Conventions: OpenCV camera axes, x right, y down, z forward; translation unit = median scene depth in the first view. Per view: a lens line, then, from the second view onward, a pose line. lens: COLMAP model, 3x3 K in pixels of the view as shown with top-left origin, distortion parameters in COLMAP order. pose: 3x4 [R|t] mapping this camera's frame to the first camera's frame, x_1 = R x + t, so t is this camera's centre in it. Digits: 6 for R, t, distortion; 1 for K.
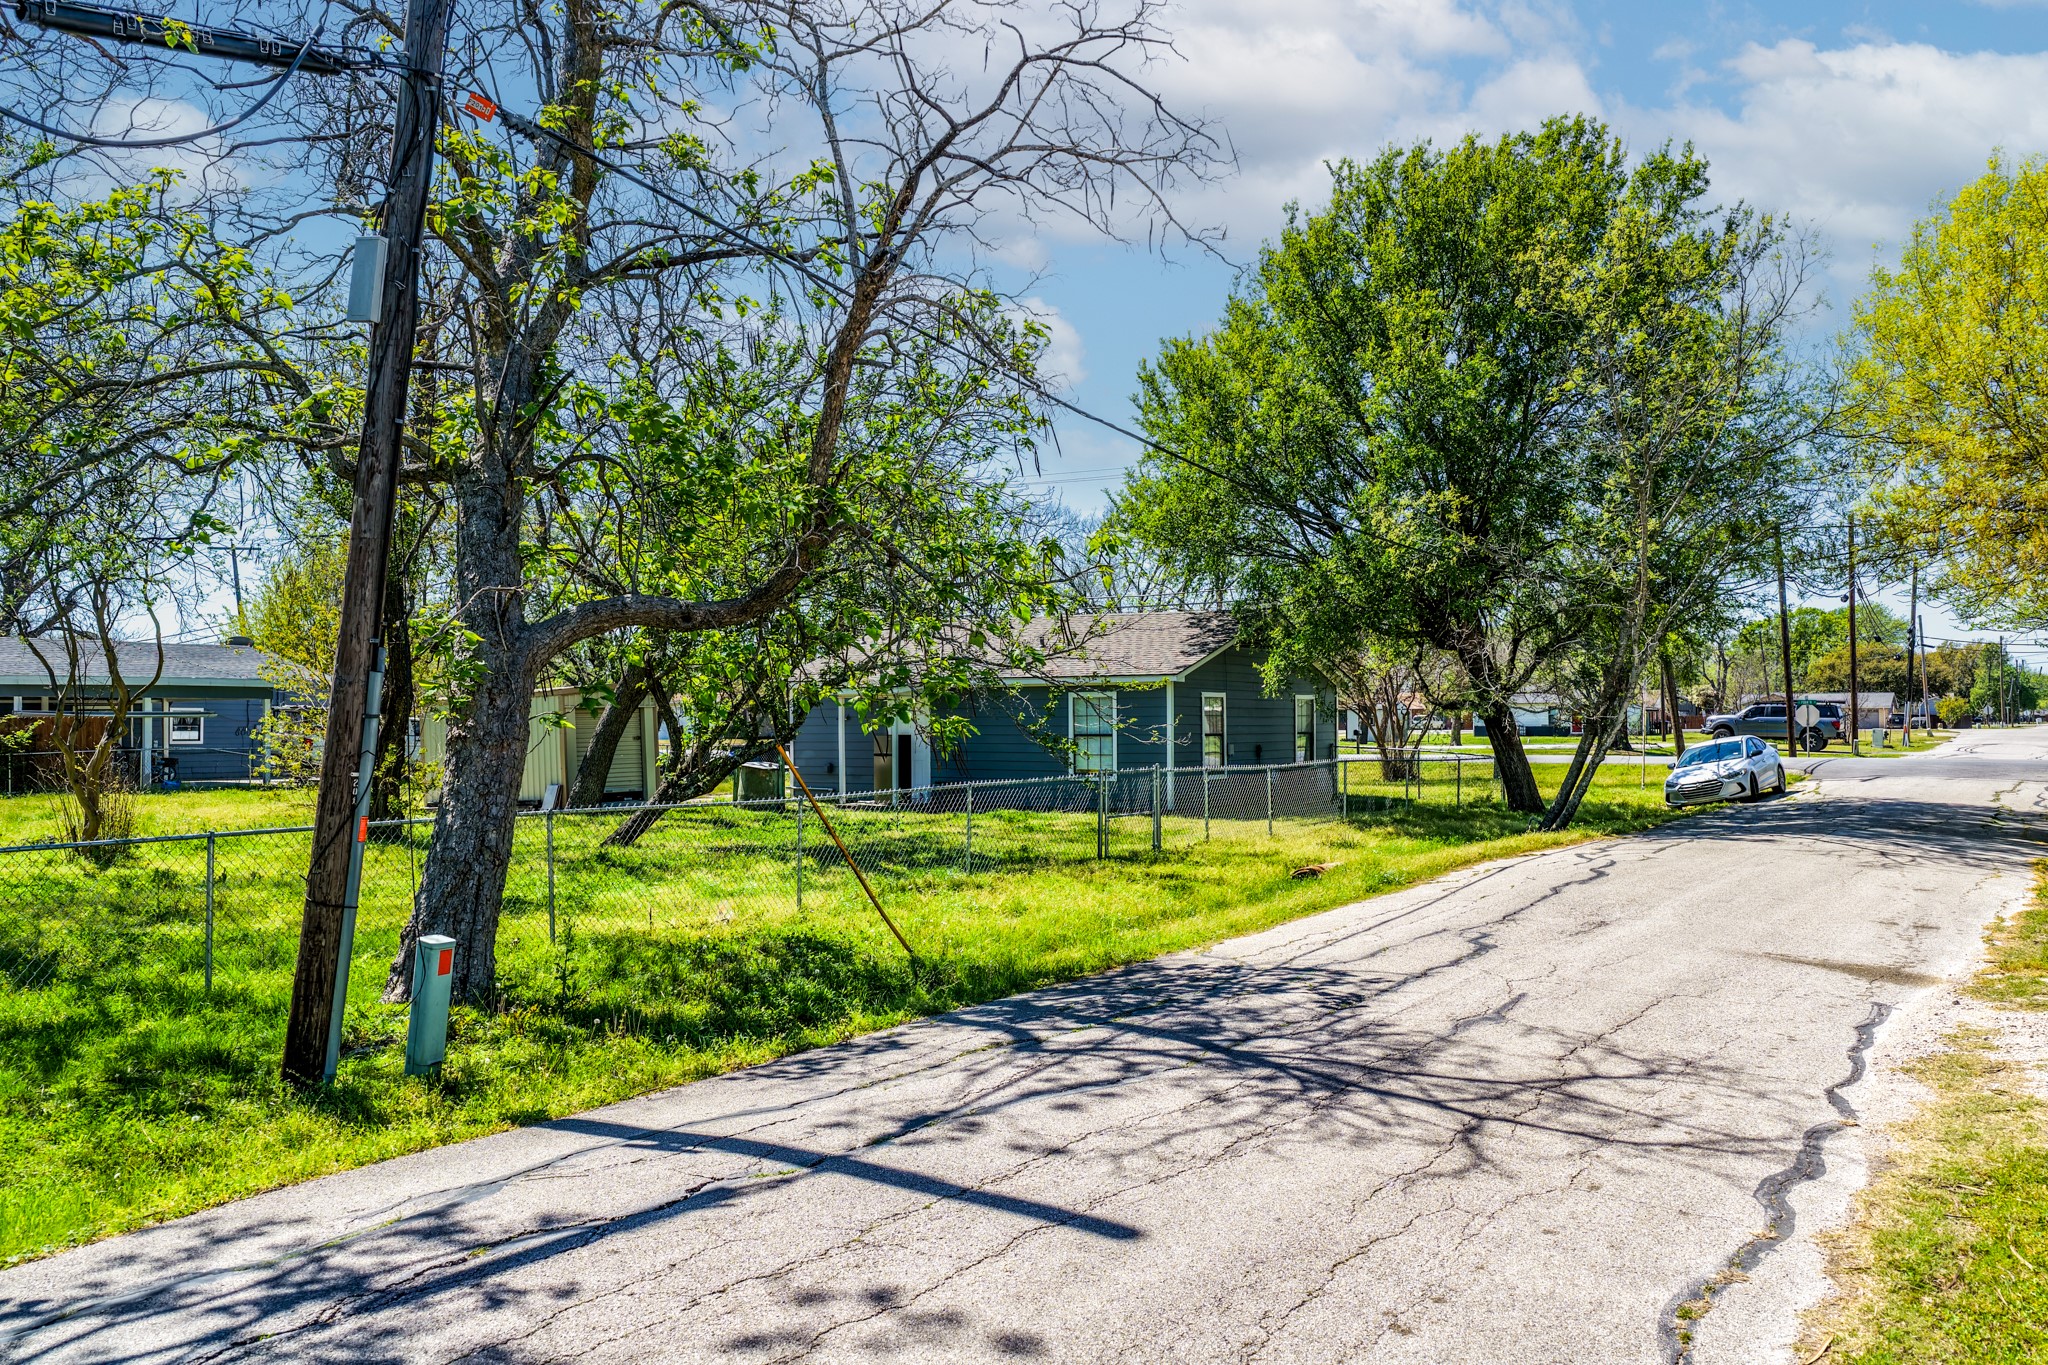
lens RADIAL K [[1687.8, 0, 1024.0], [0, 1687.8, 682.5], [0, 0, 1]] dist [-0.012819, 0.032697]
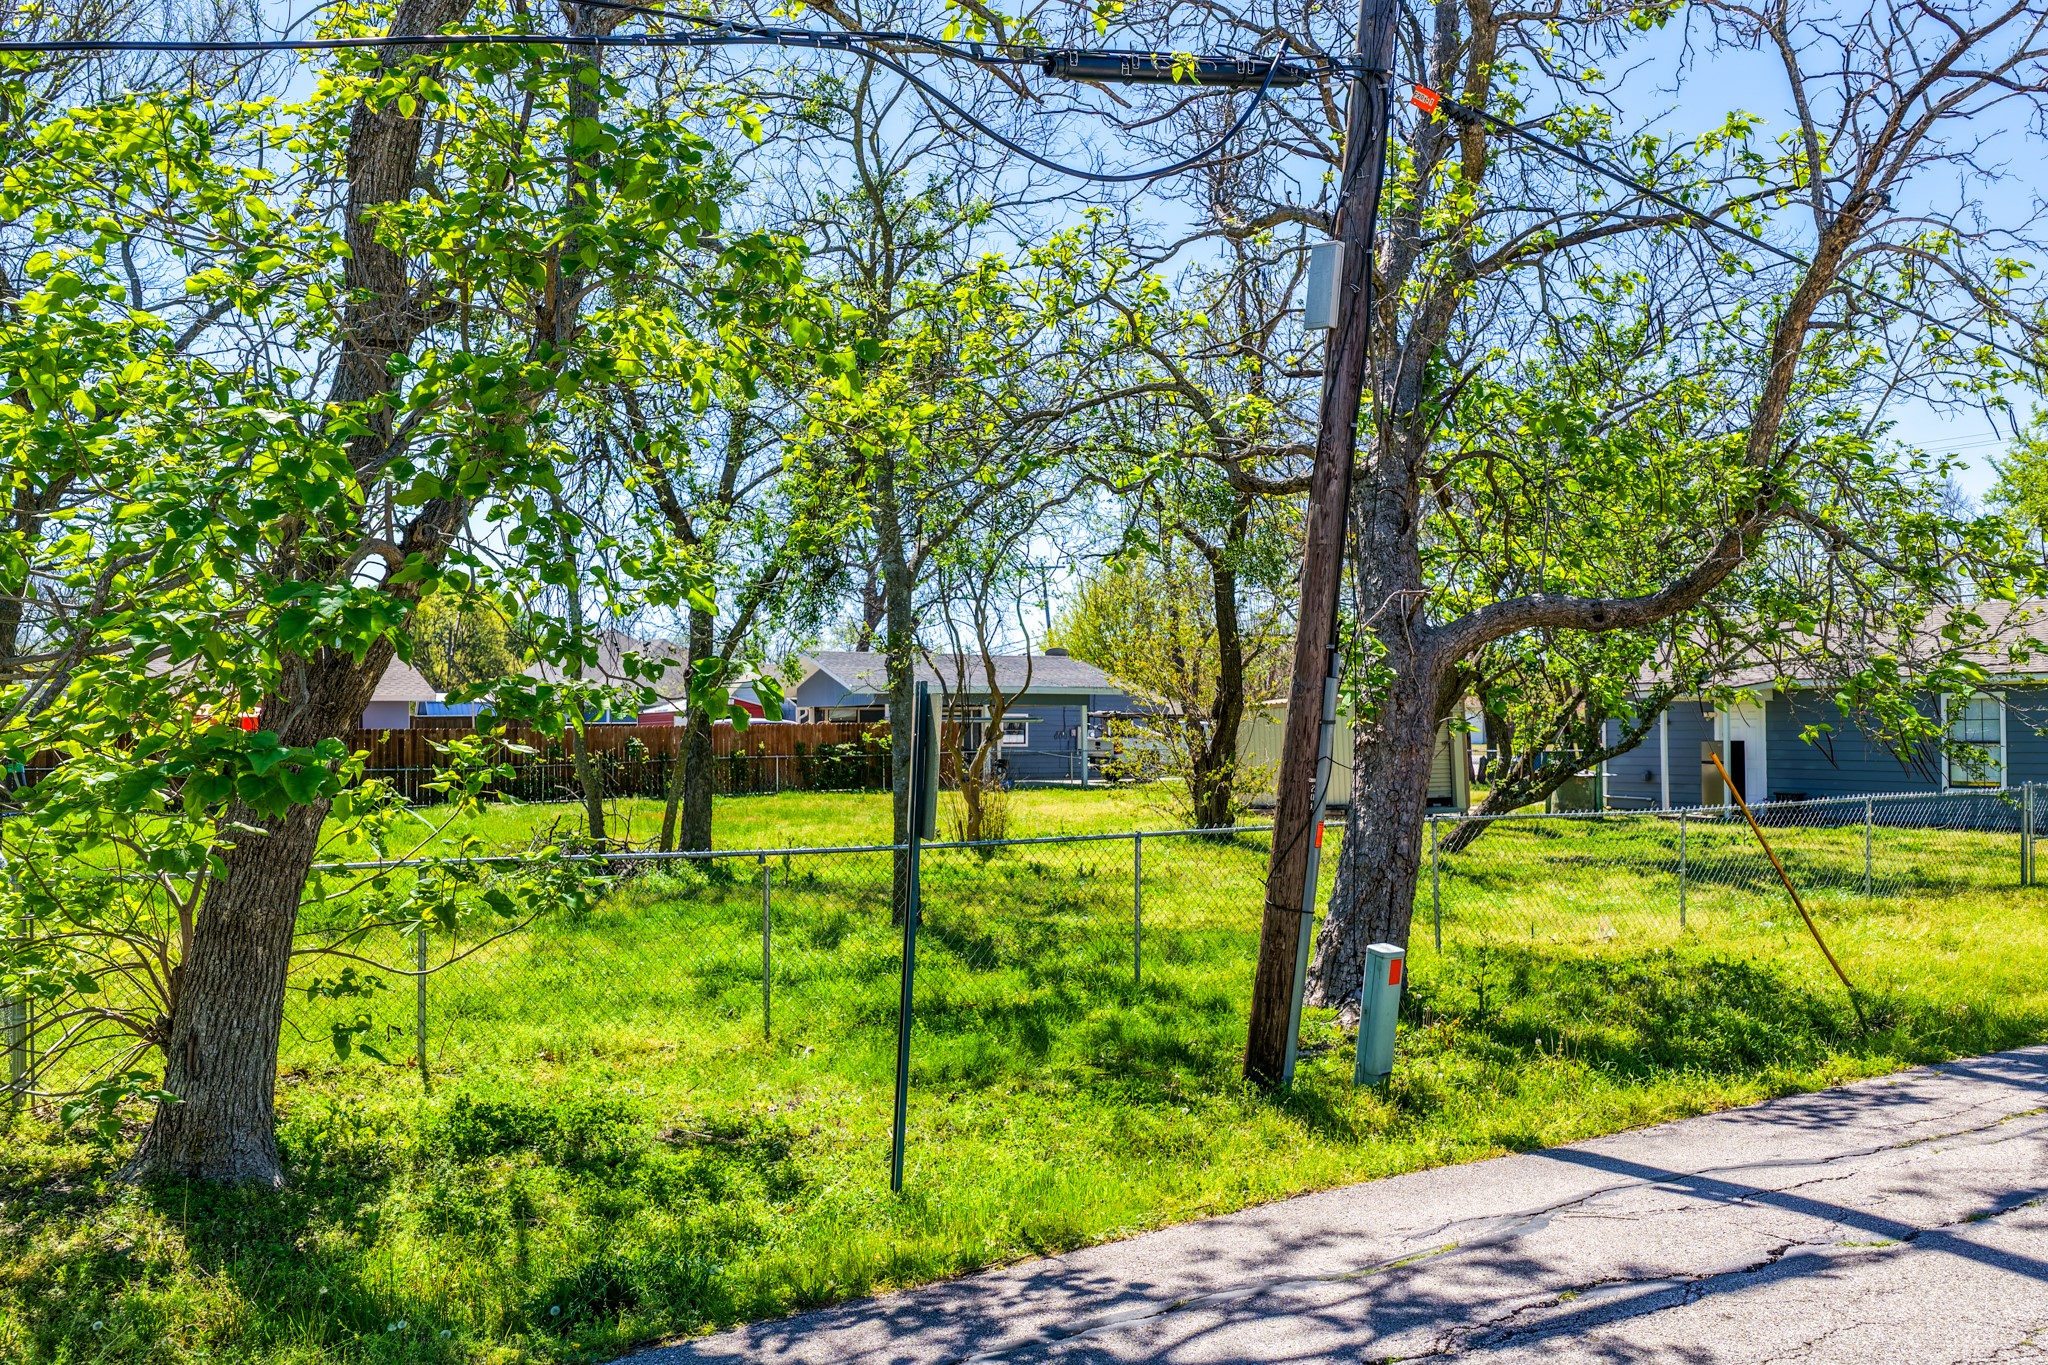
lens RADIAL K [[1687.8, 0, 1024.0], [0, 1687.8, 682.5], [0, 0, 1]] dist [-0.012819, 0.032697]
pose [[0.908221, -0.010988, -0.418346, -0.107583], [0.009914, 0.999940, -0.004739, -0.000535], [0.418373, 0.000157, 0.908275, 0.012328]]
